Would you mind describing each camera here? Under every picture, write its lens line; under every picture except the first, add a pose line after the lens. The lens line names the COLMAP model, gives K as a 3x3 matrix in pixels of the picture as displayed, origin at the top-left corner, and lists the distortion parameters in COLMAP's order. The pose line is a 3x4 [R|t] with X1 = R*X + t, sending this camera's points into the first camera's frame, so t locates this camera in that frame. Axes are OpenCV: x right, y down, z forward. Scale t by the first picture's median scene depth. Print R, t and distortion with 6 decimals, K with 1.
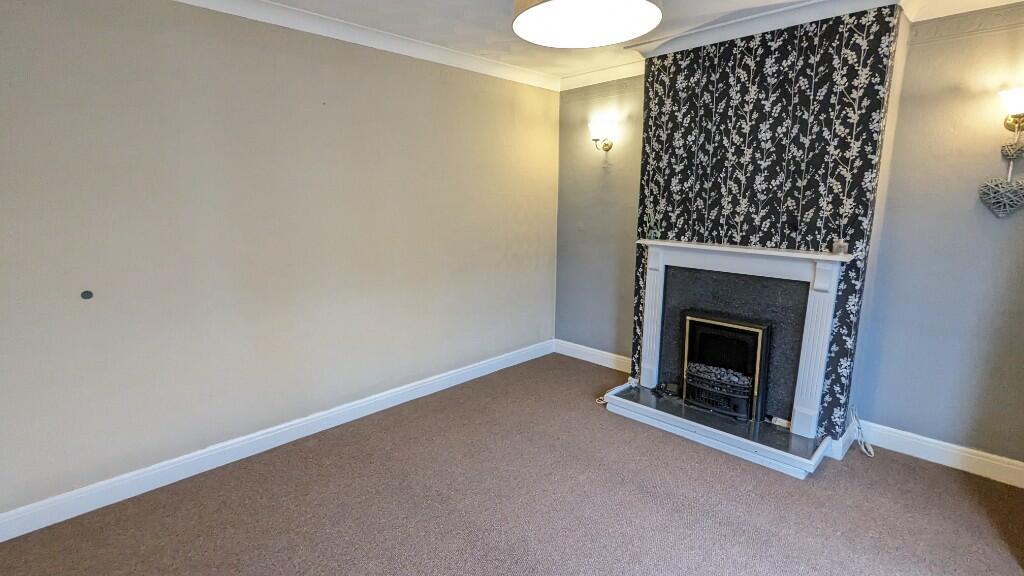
lens RADIAL K [[489.3, 0, 507.6], [0, 489.3, 287.2], [0, 0, 1]] dist [-0.001220, -0.001223]
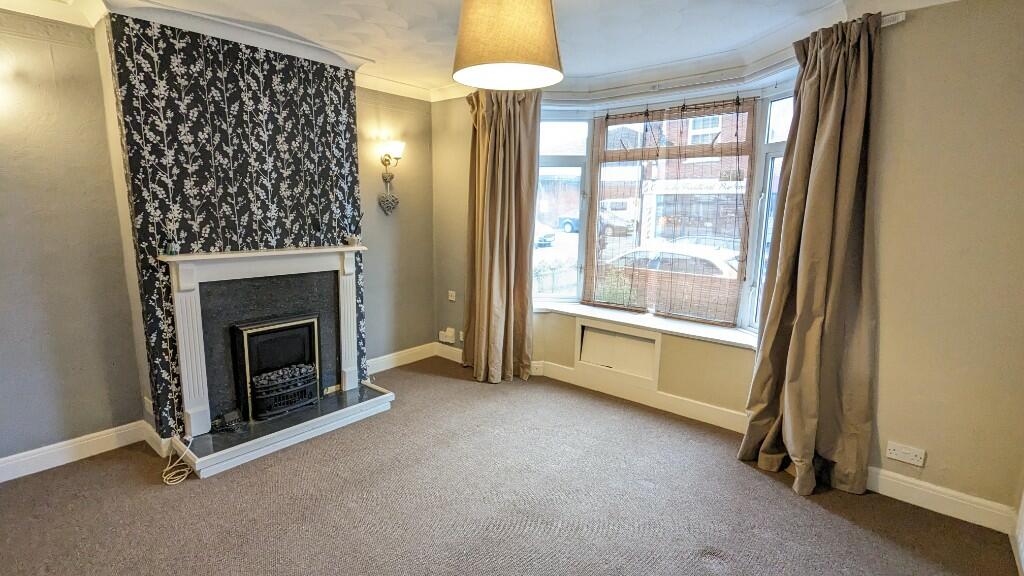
lens RADIAL K [[476.5, 0, 493.5], [0, 476.5, 285.6], [0, 0, 1]] dist [-0.000237, 0.000054]
pose [[-0.059779, -0.165670, 0.984368, -0.577659], [0.174920, 0.969134, 0.173729, -0.105667], [-0.982766, 0.182571, -0.028955, 0.591478]]
